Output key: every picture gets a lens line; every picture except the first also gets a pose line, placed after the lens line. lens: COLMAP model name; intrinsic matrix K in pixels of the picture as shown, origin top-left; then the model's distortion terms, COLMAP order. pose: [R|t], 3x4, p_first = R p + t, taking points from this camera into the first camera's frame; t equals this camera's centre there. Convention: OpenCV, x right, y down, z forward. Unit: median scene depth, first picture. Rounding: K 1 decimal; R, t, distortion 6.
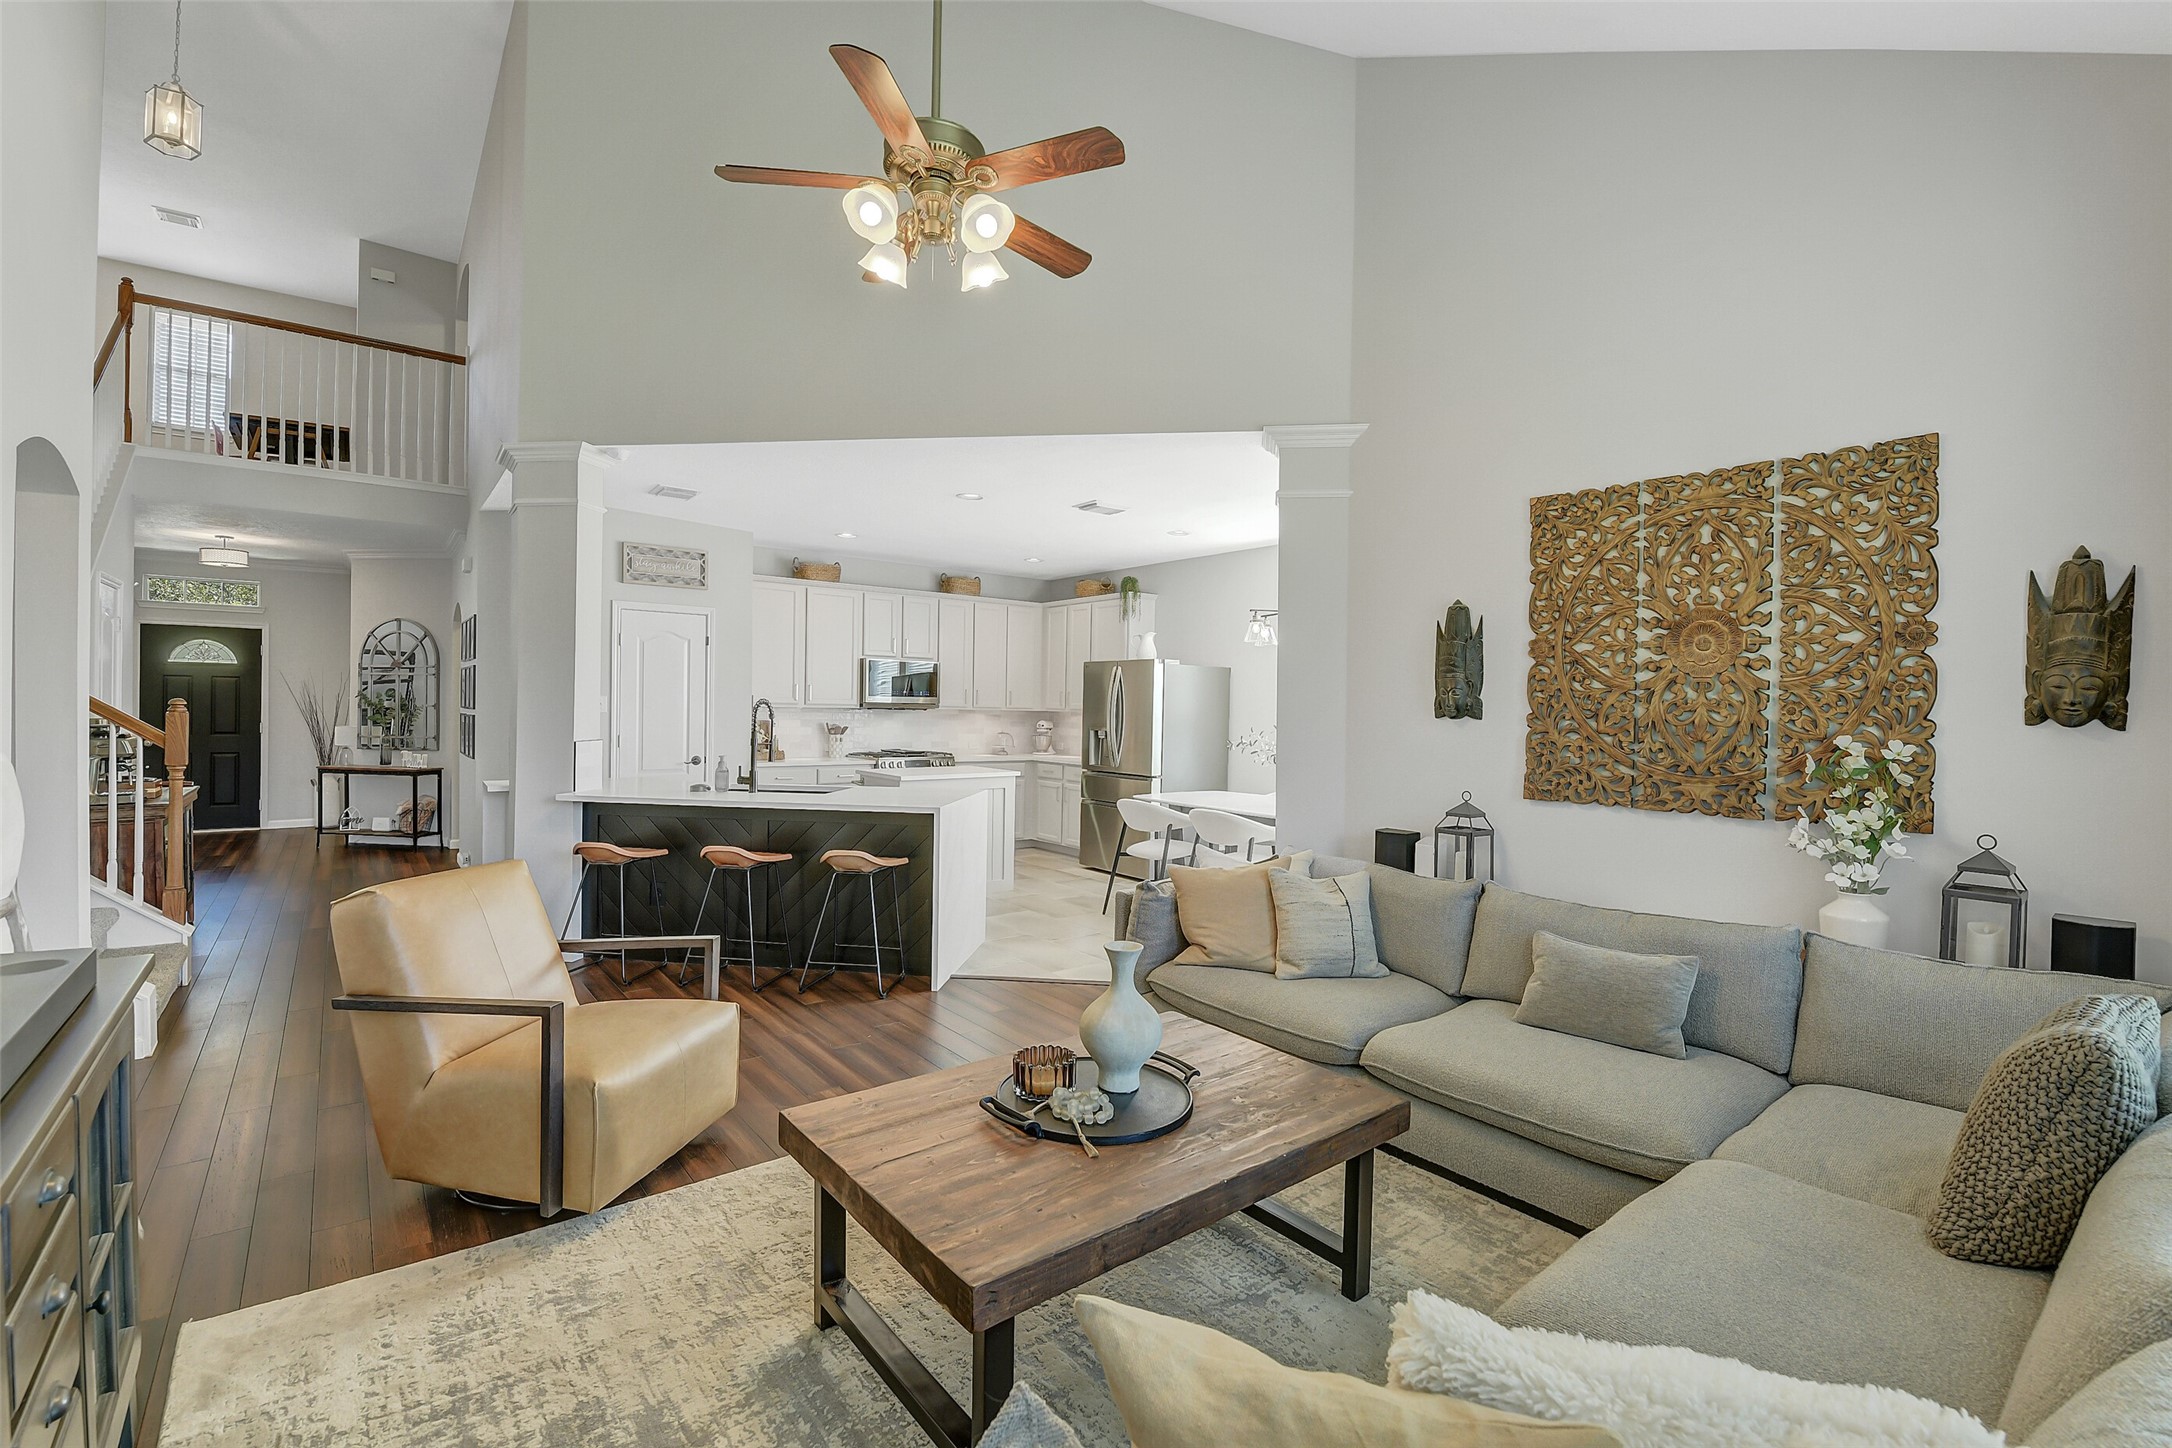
lens RADIAL K [[942.7, 0, 1089.5], [0, 942.7, 719.9], [0, 0, 1]] dist [-0.010417, -0.000682]
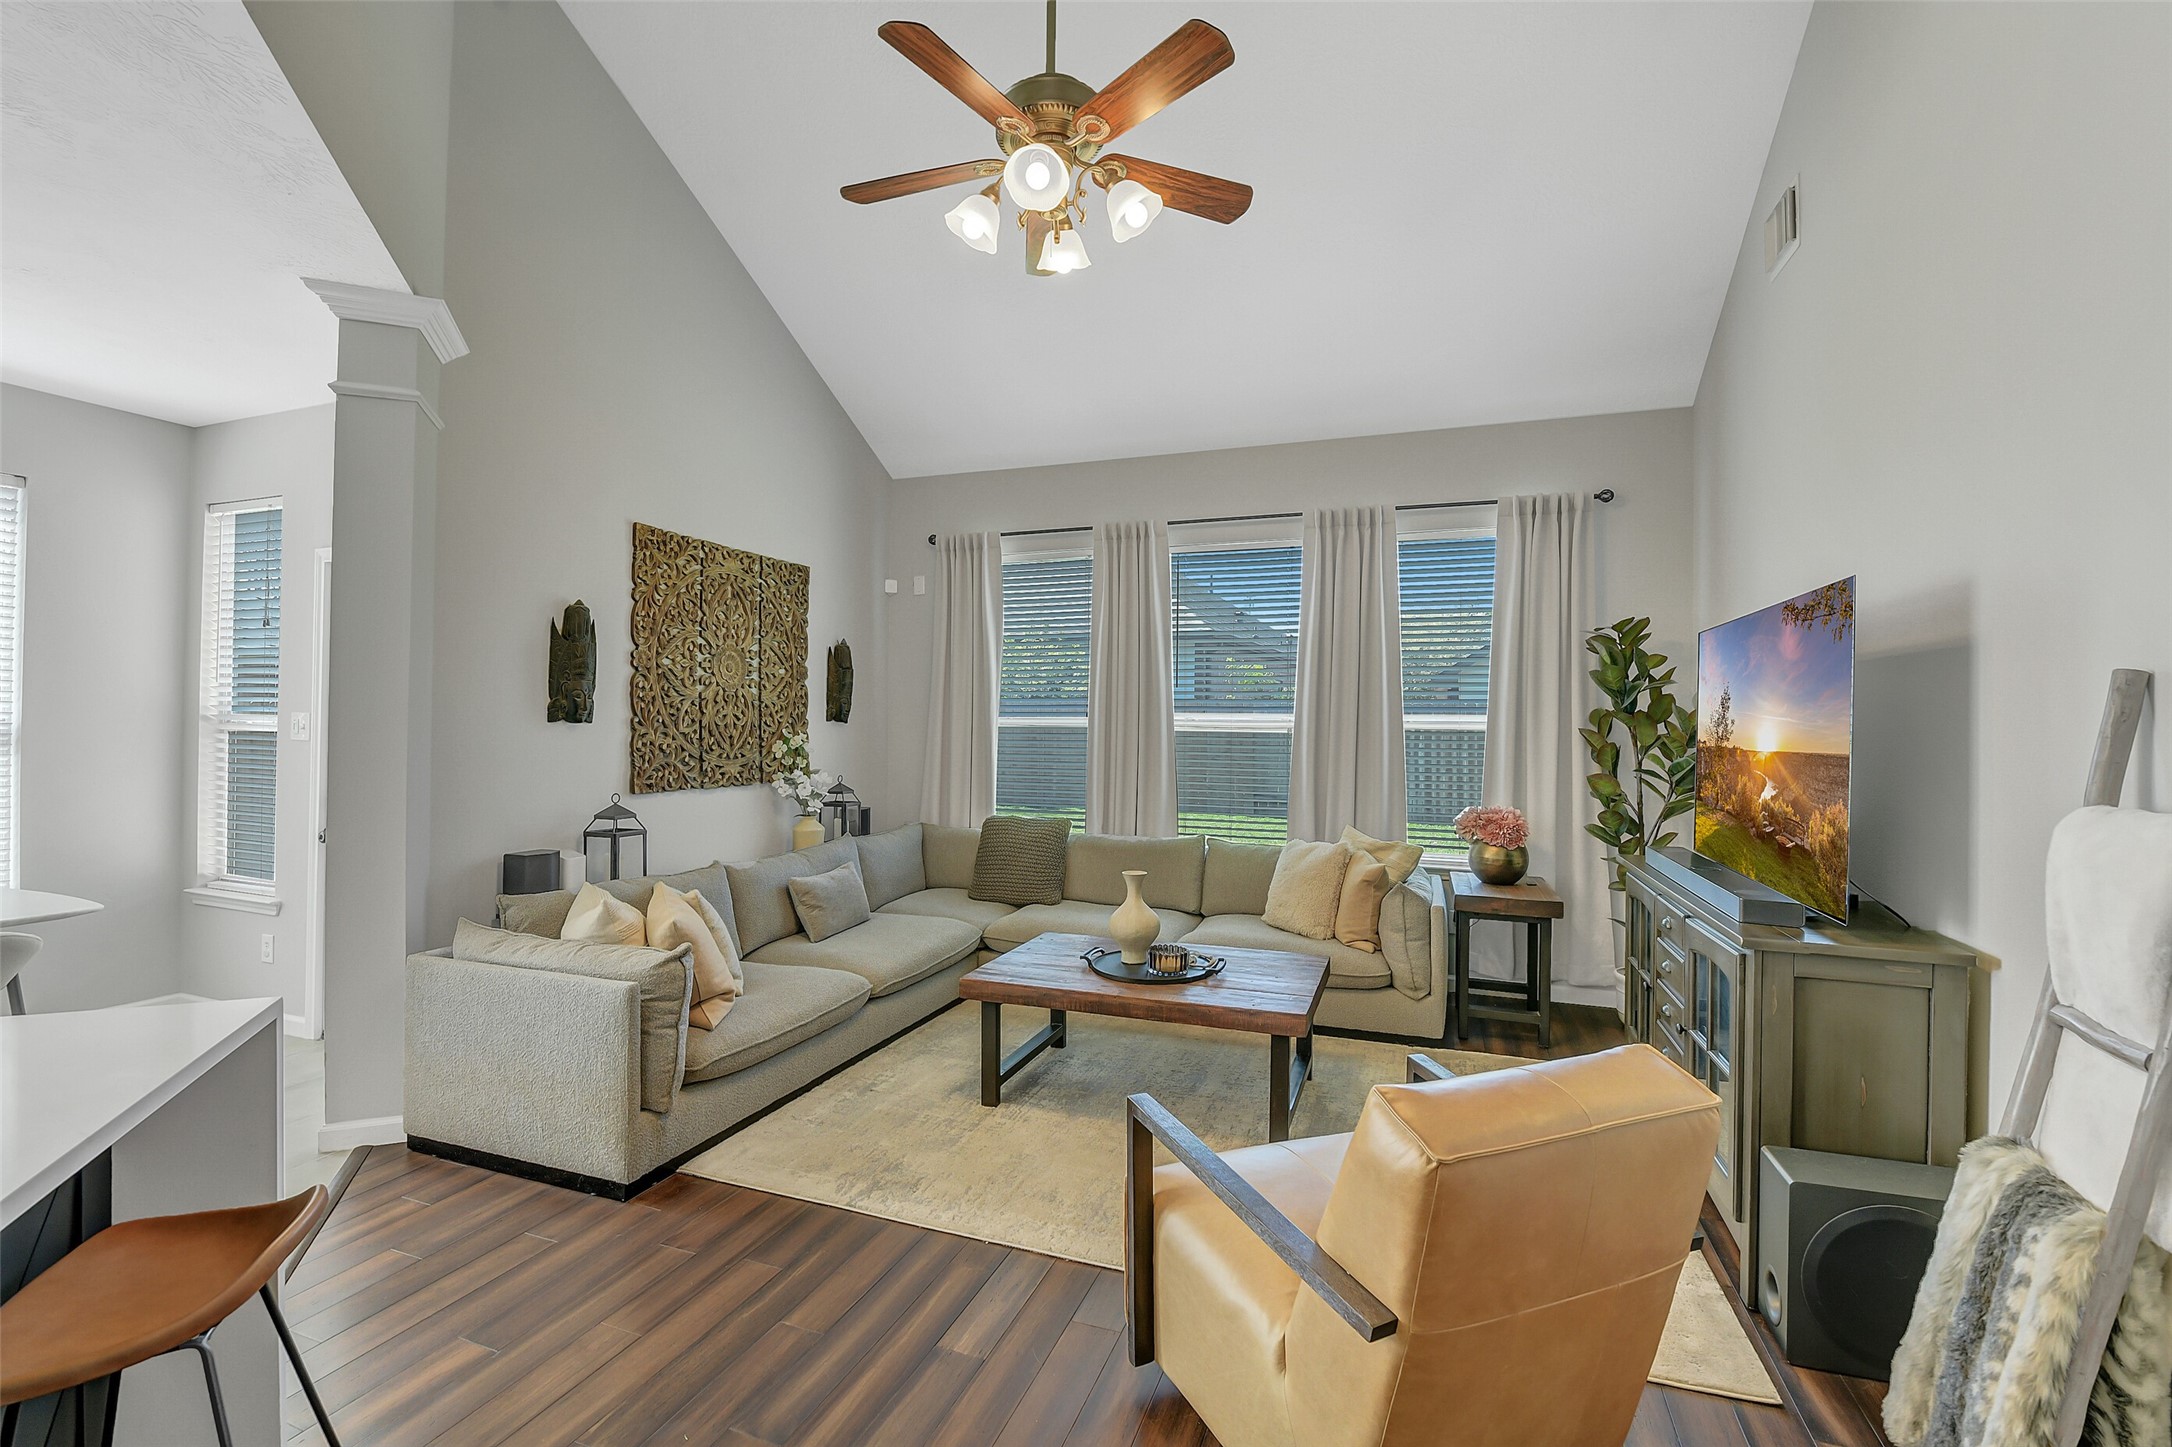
lens RADIAL K [[942.7, 0, 1089.5], [0, 942.7, 719.4], [0, 0, 1]] dist [-0.010417, -0.000682]
pose [[-0.518294, -0.010994, 0.855132, -0.738883], [-0.000056, 0.999918, 0.012821, -0.017890], [-0.855203, 0.006597, -0.518252, 1.095442]]
